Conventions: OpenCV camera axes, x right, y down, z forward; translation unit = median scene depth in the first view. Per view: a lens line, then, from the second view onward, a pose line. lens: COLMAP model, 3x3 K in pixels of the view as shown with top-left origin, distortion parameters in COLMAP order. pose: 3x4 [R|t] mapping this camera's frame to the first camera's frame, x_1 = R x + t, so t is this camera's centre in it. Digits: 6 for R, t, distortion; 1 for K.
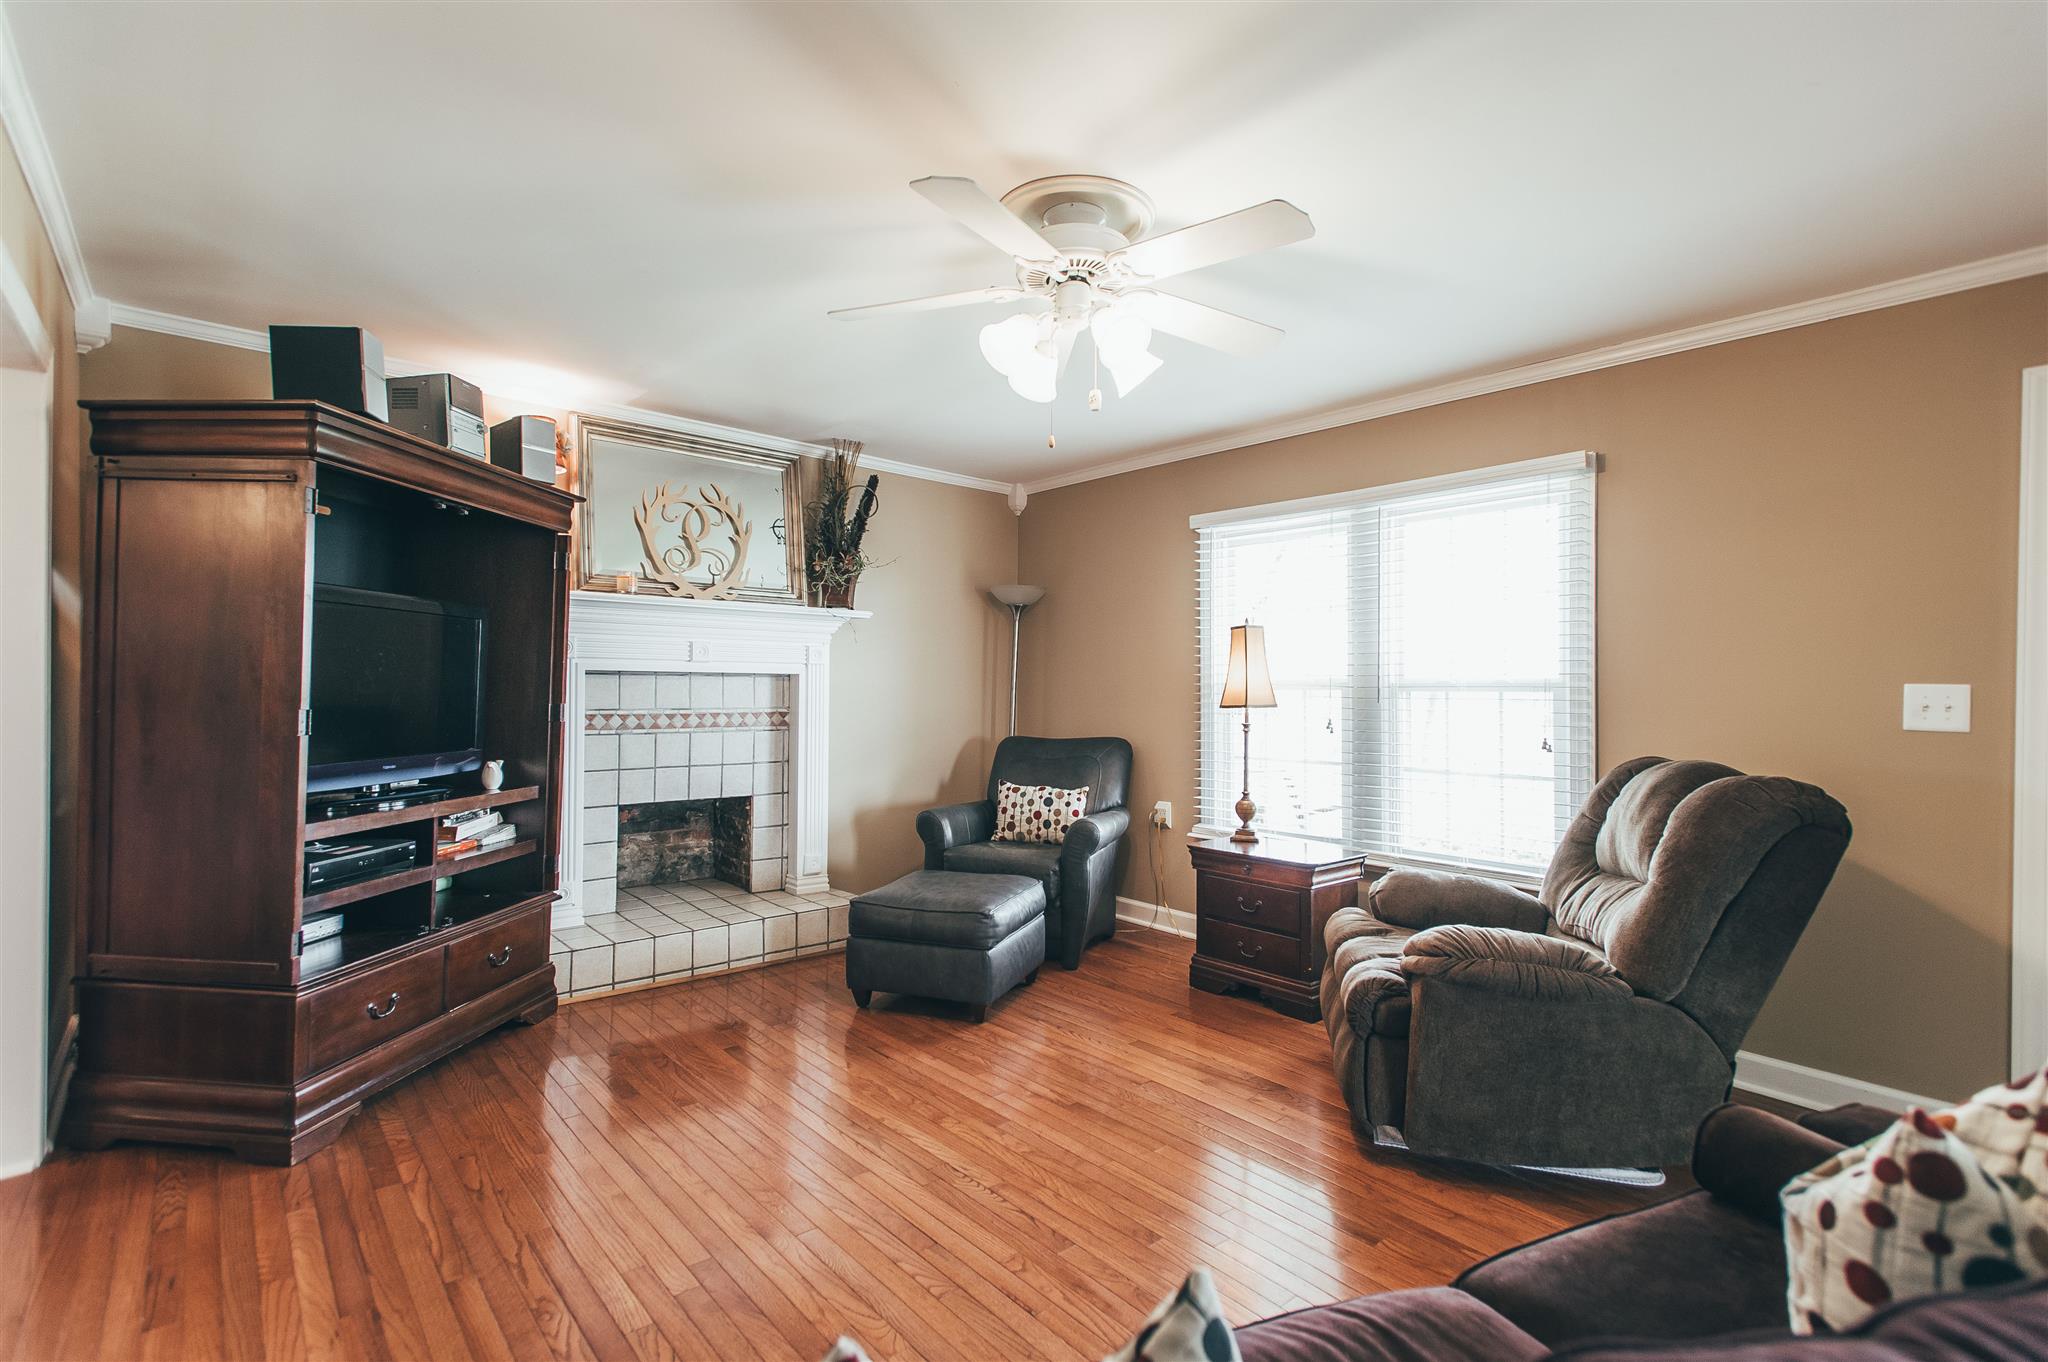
lens RADIAL K [[953.4, 0, 1027.1], [0, 953.4, 681.2], [0, 0, 1]] dist [0.016384, -0.007087]
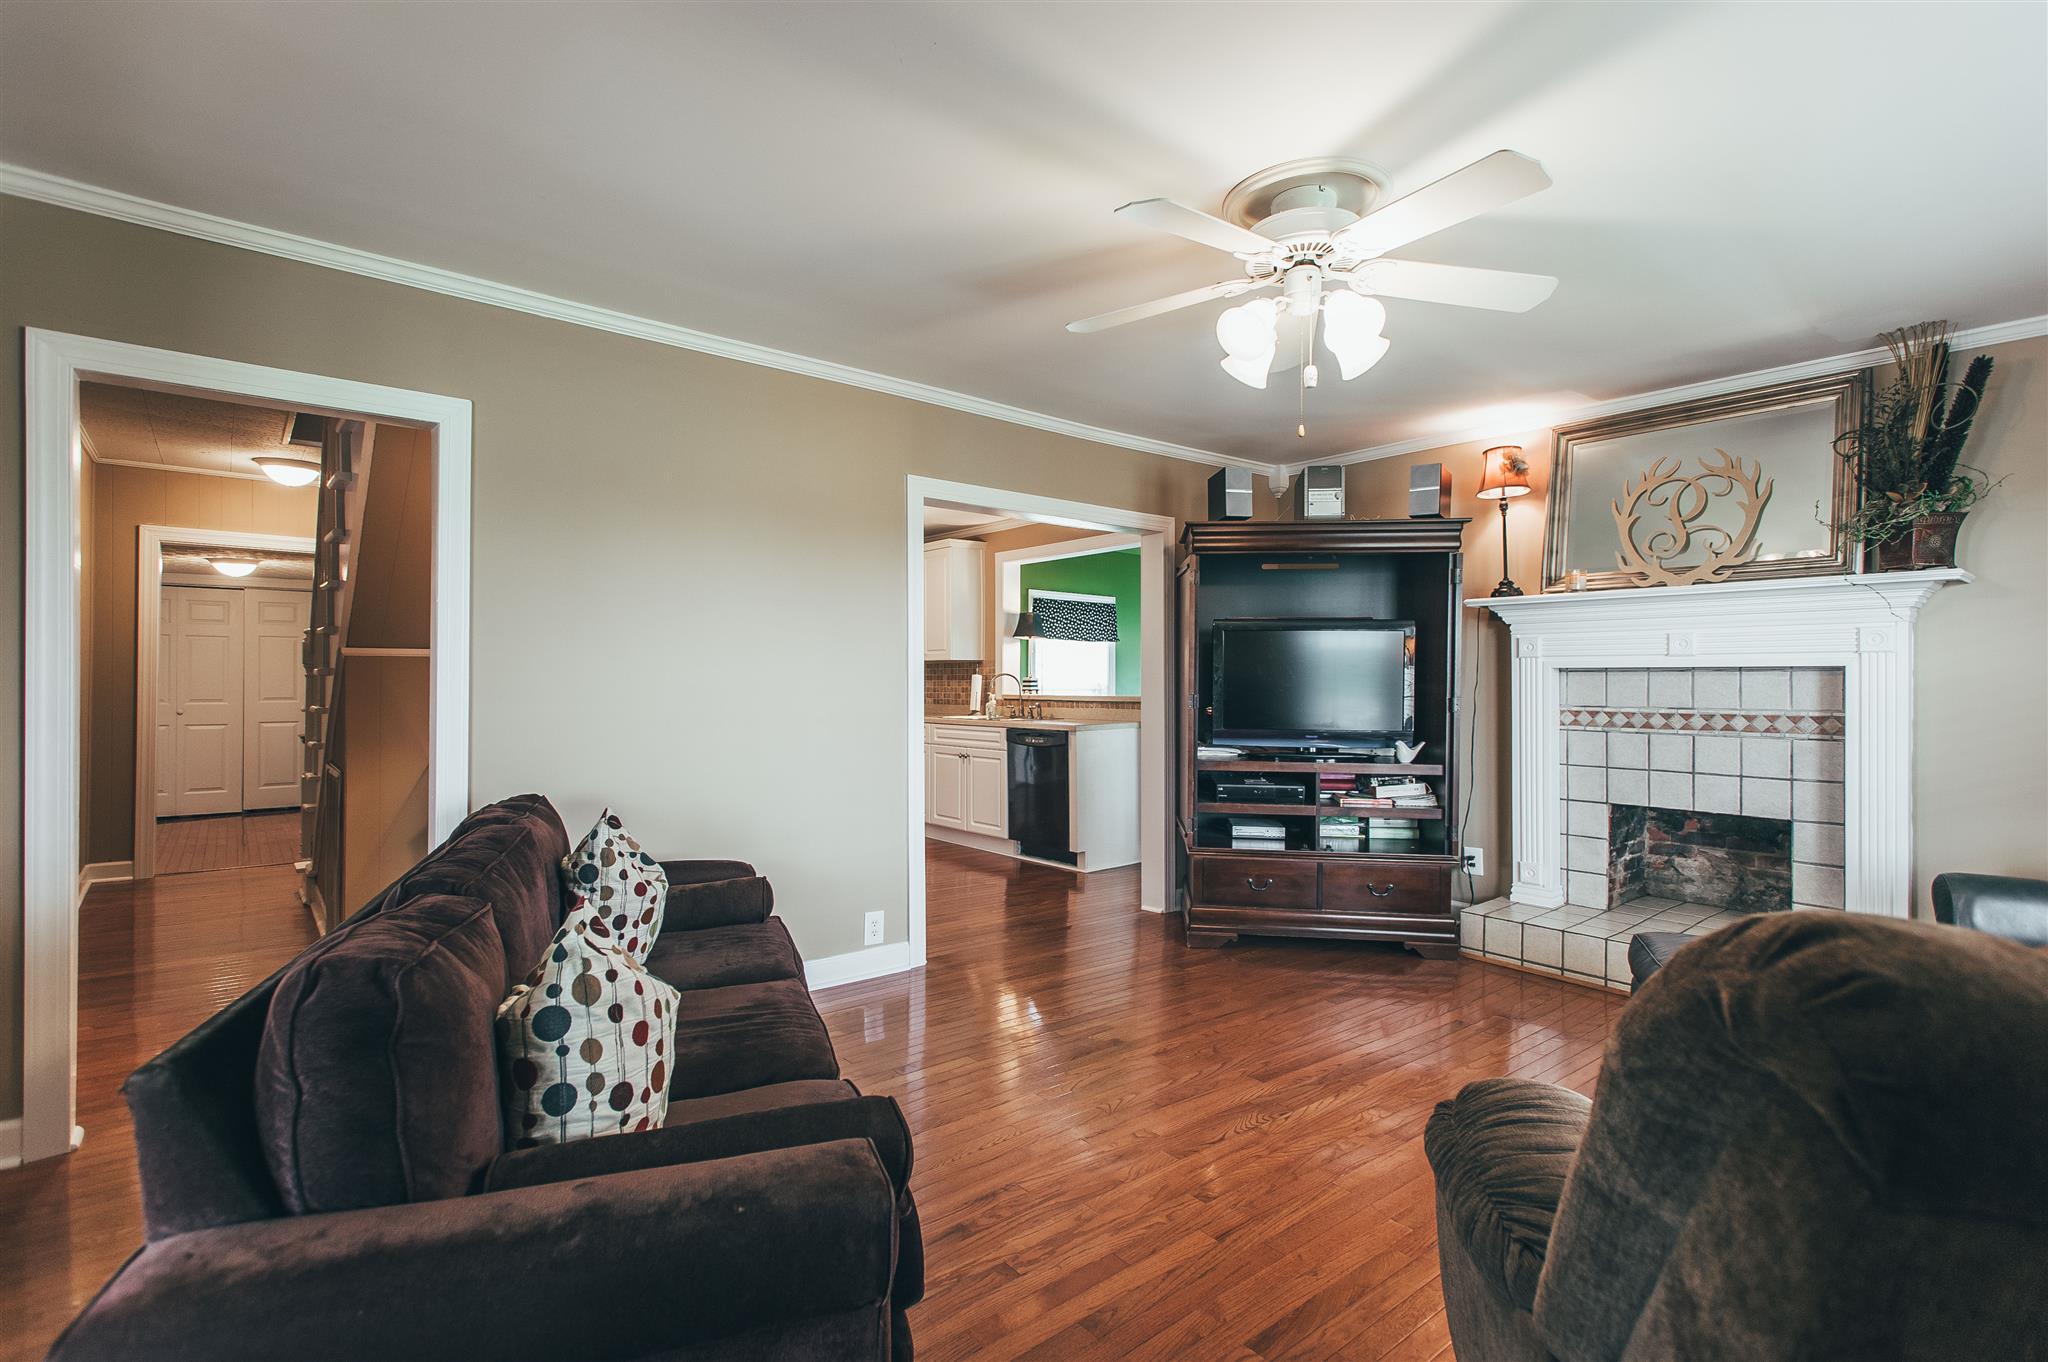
lens RADIAL K [[953.4, 0, 1027.1], [0, 953.4, 681.2], [0, 0, 1]] dist [0.016384, -0.007087]
pose [[-0.034896, -0.010880, -0.999332, 0.557412], [-0.001074, 0.999941, -0.010849, 0.013713], [0.999390, 0.000694, -0.034905, 0.408529]]
